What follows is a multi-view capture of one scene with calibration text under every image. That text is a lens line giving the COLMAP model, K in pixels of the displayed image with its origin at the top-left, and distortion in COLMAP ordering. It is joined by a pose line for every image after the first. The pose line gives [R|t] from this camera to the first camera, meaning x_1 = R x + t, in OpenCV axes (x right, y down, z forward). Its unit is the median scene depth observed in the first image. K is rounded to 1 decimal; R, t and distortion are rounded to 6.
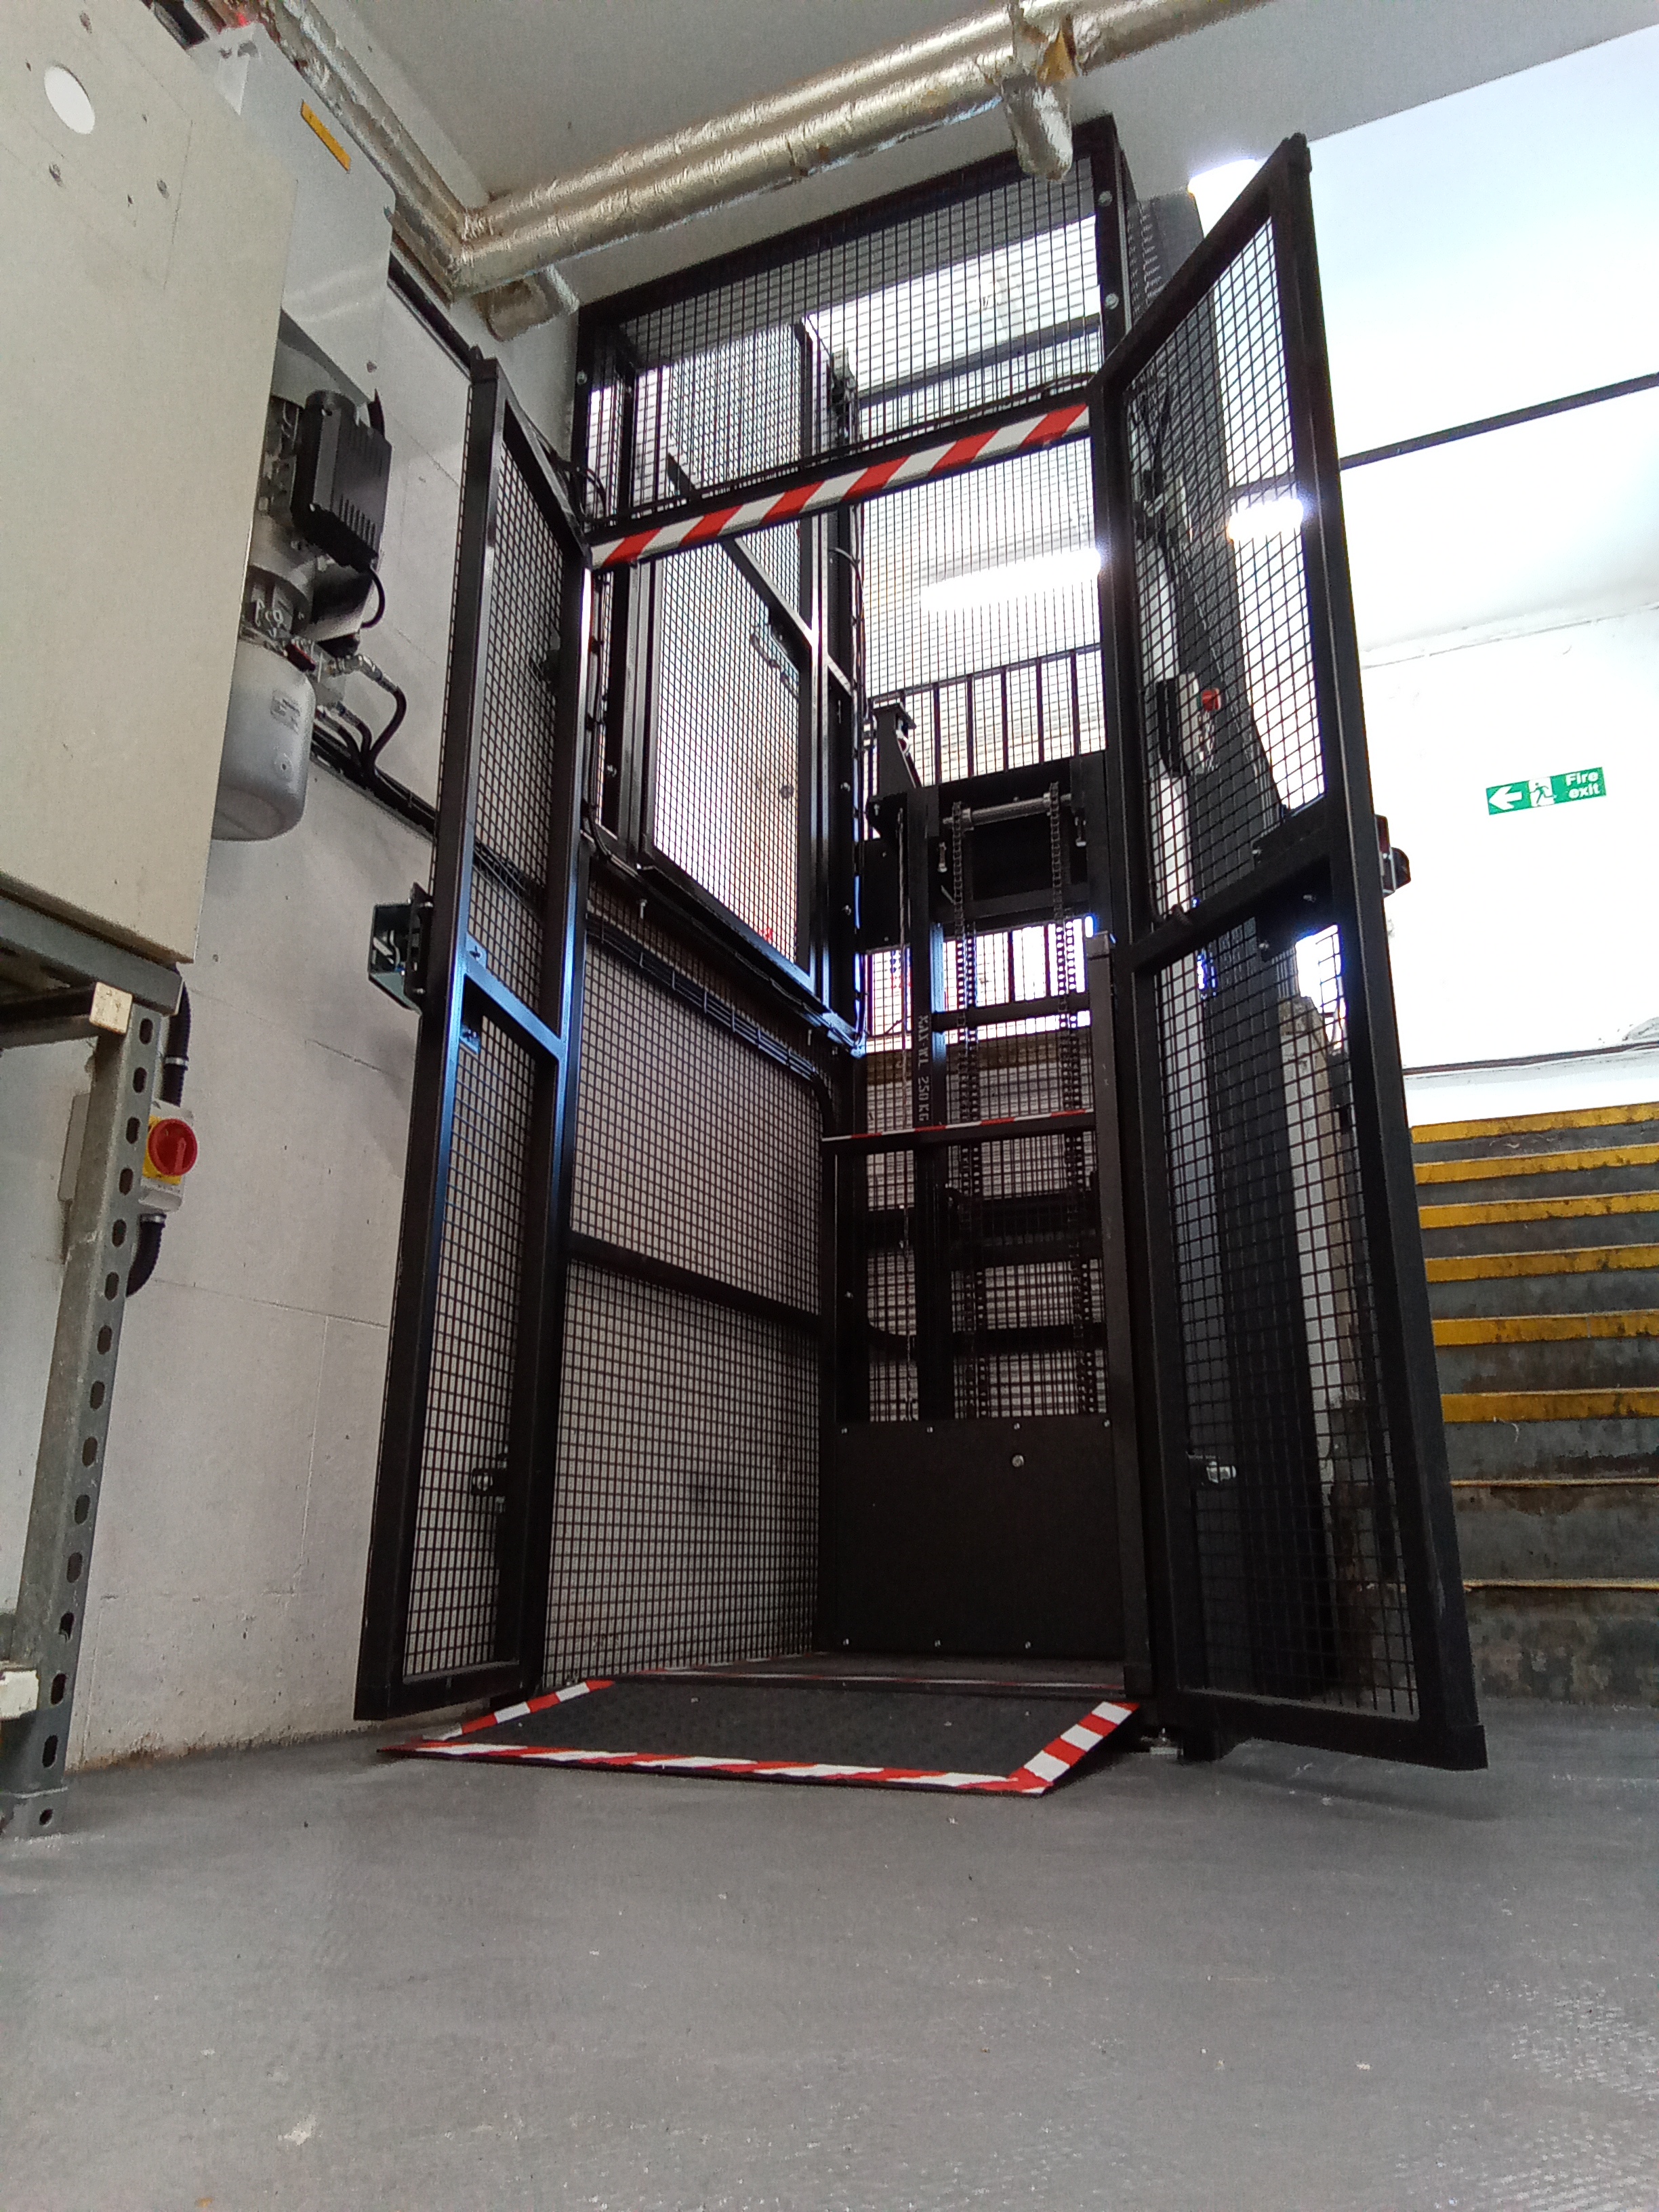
lens RADIAL K [[1496.1, 0, 832.0], [0, 1496.1, 1116.9], [0, 0, 1]] dist [0.069080, -0.069145]
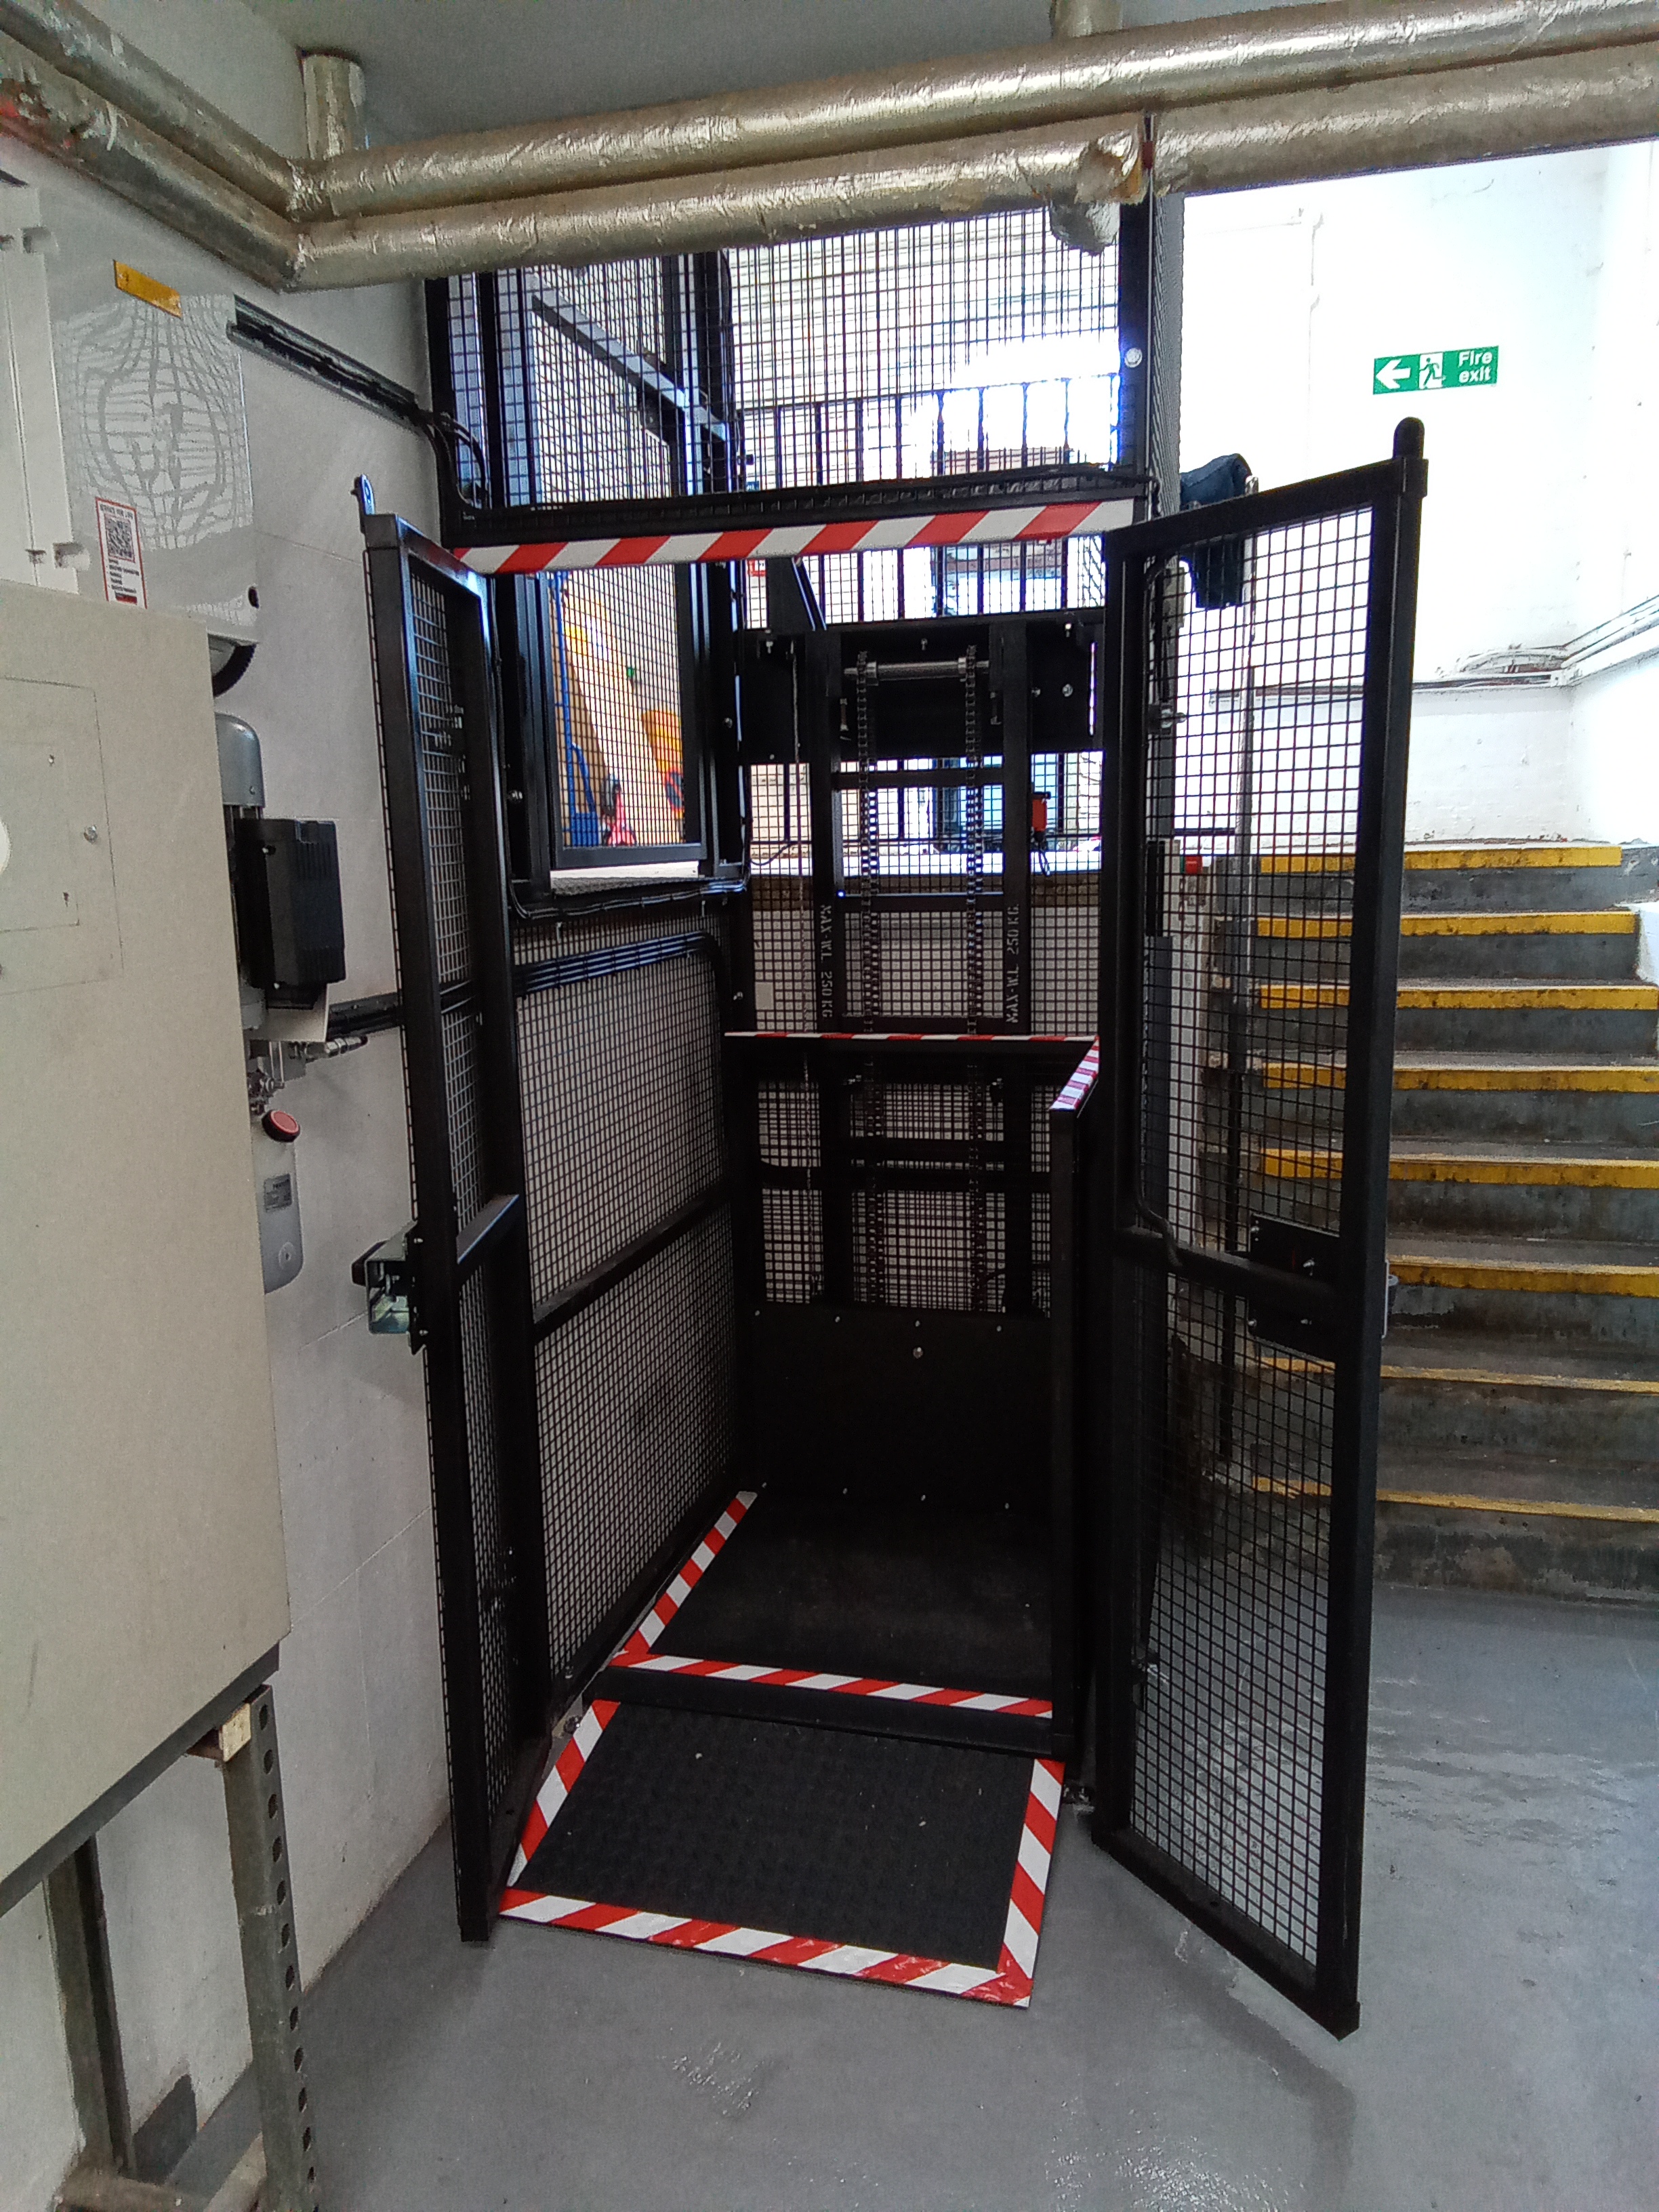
lens RADIAL K [[1502.8, 0, 836.7], [0, 1502.8, 1104.1], [0, 0, 1]] dist [0.065280, -0.068047]
pose [[0.987290, -0.050471, 0.150705, -0.088327], [-0.020984, 0.898541, 0.438389, -0.393463], [-0.157541, -0.435979, 0.886061, 0.088169]]
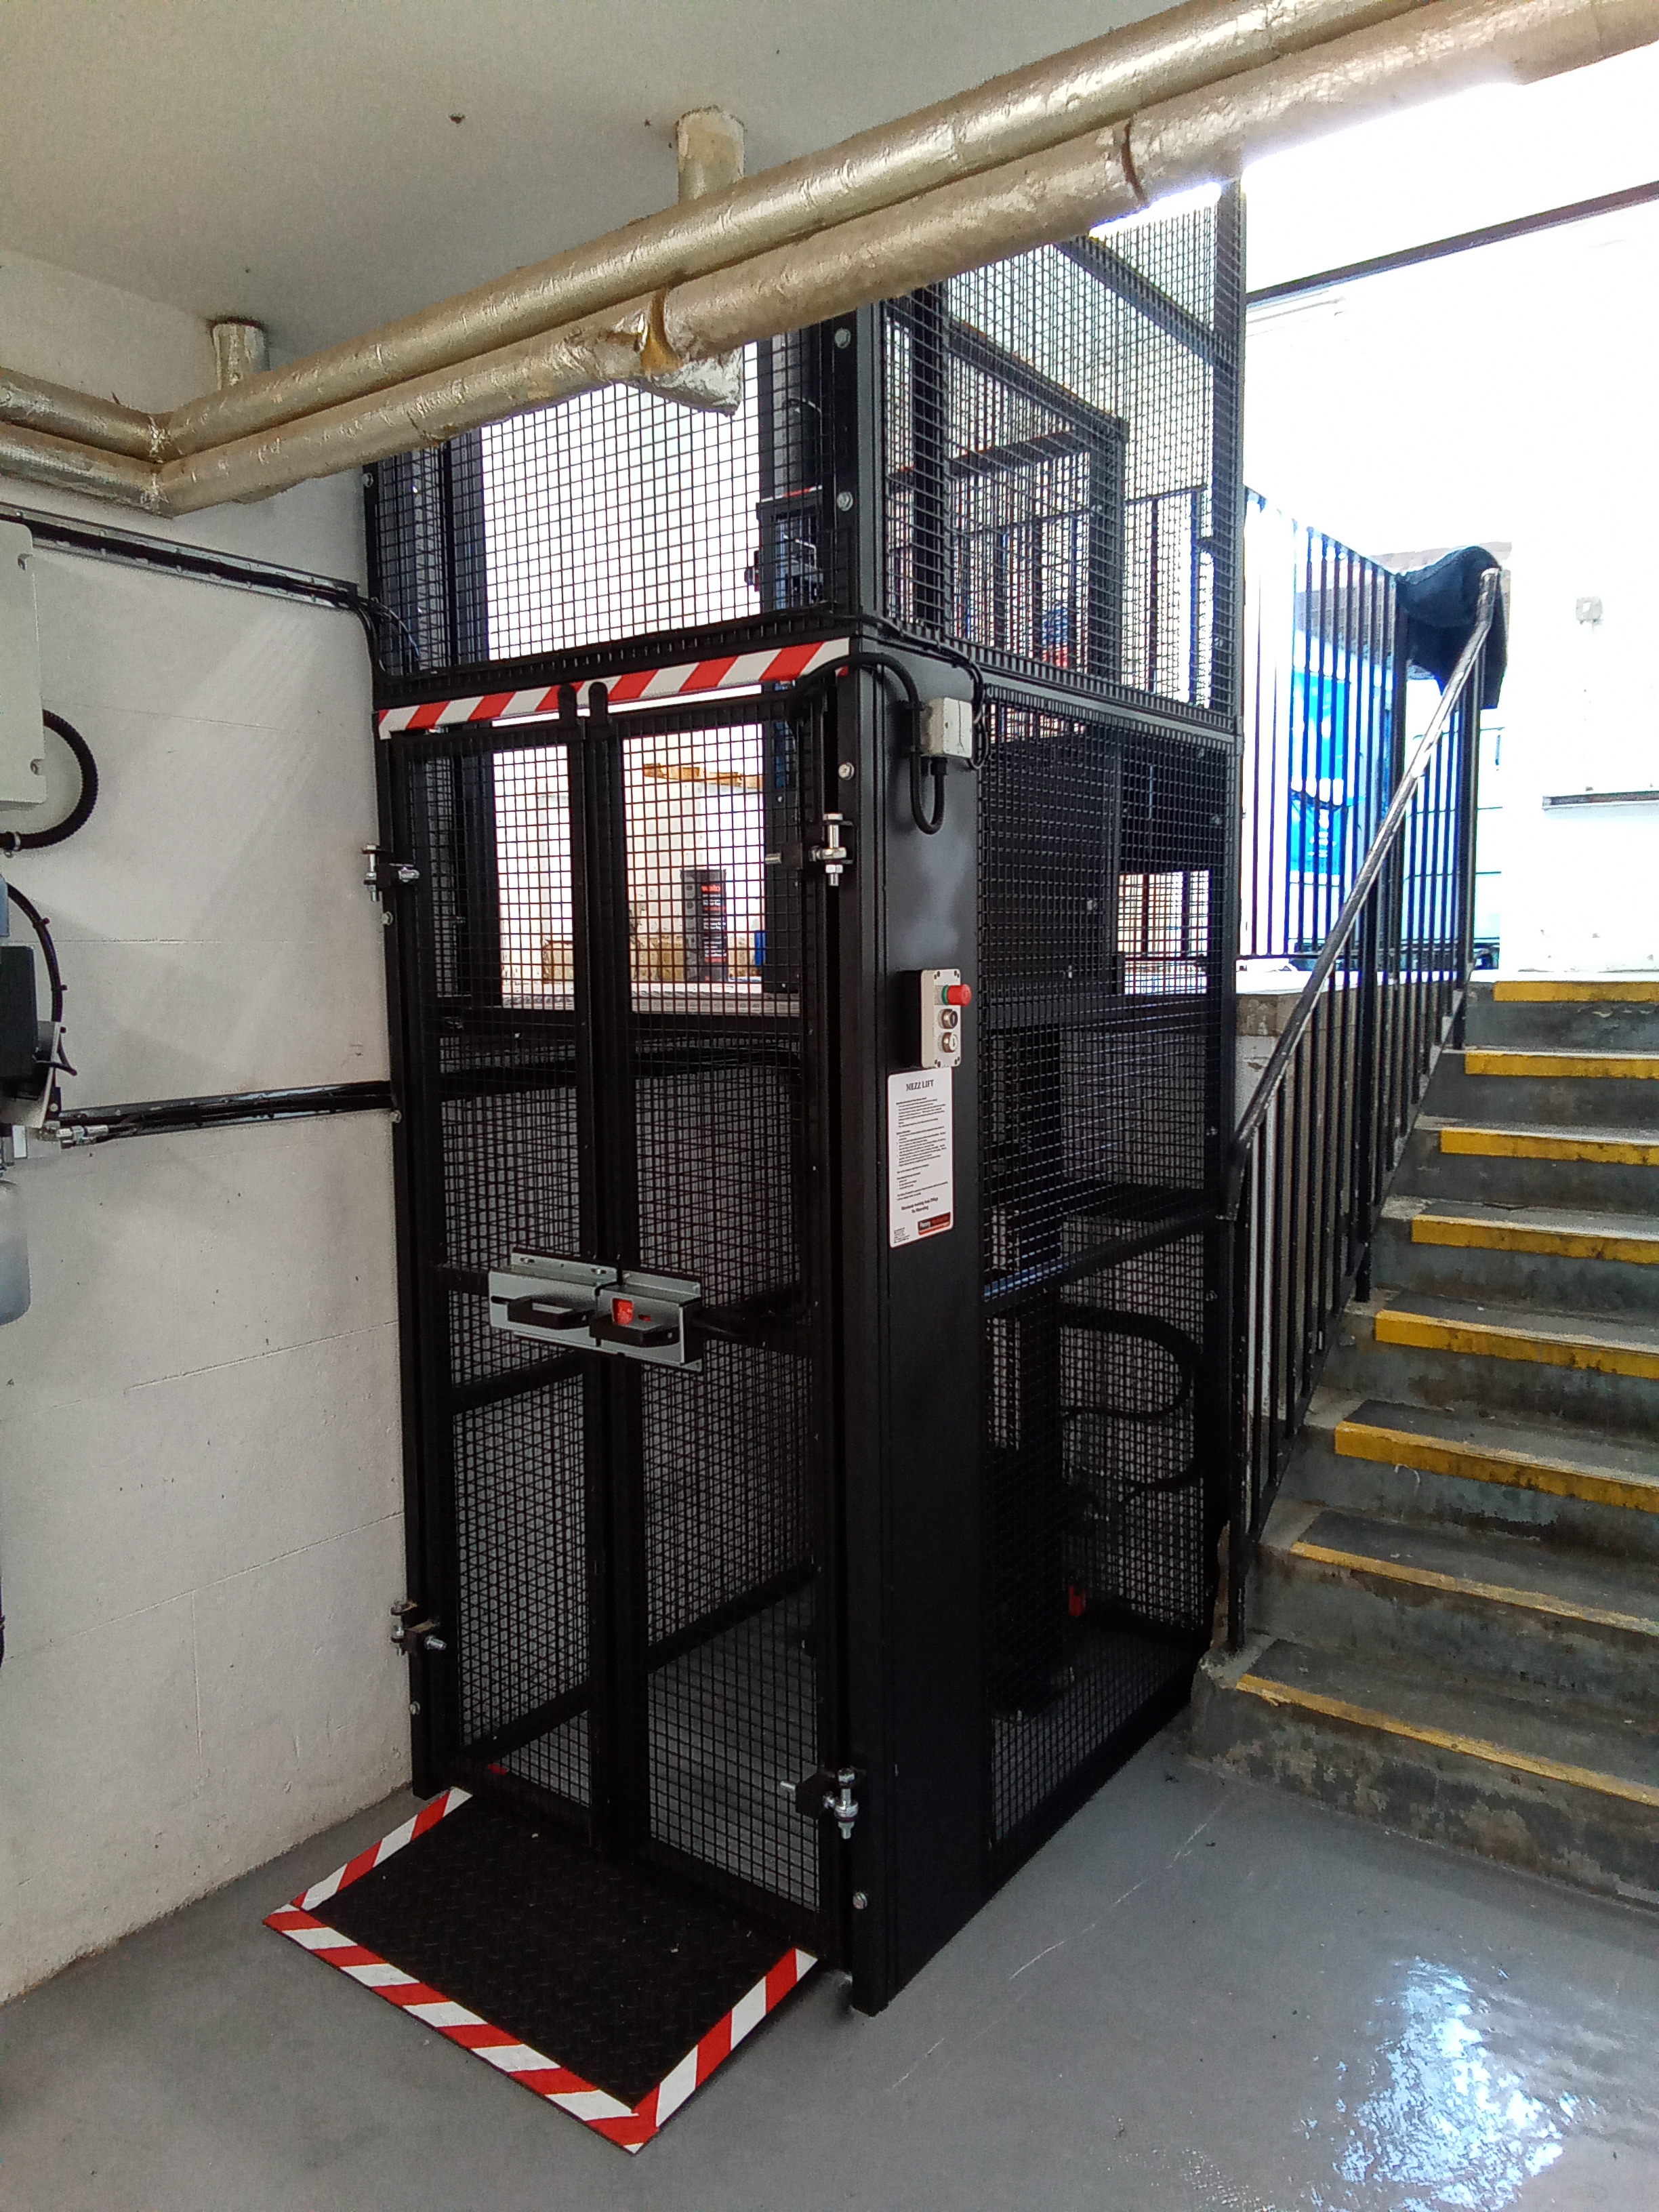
lens RADIAL K [[1496.1, 0, 832.0], [0, 1496.1, 1116.9], [0, 0, 1]] dist [0.069080, -0.069145]
pose [[0.975738, 0.009469, -0.218738, 0.268463], [0.074465, 0.925154, 0.372217, -0.395101], [0.205890, -0.379474, 0.902002, 0.091010]]
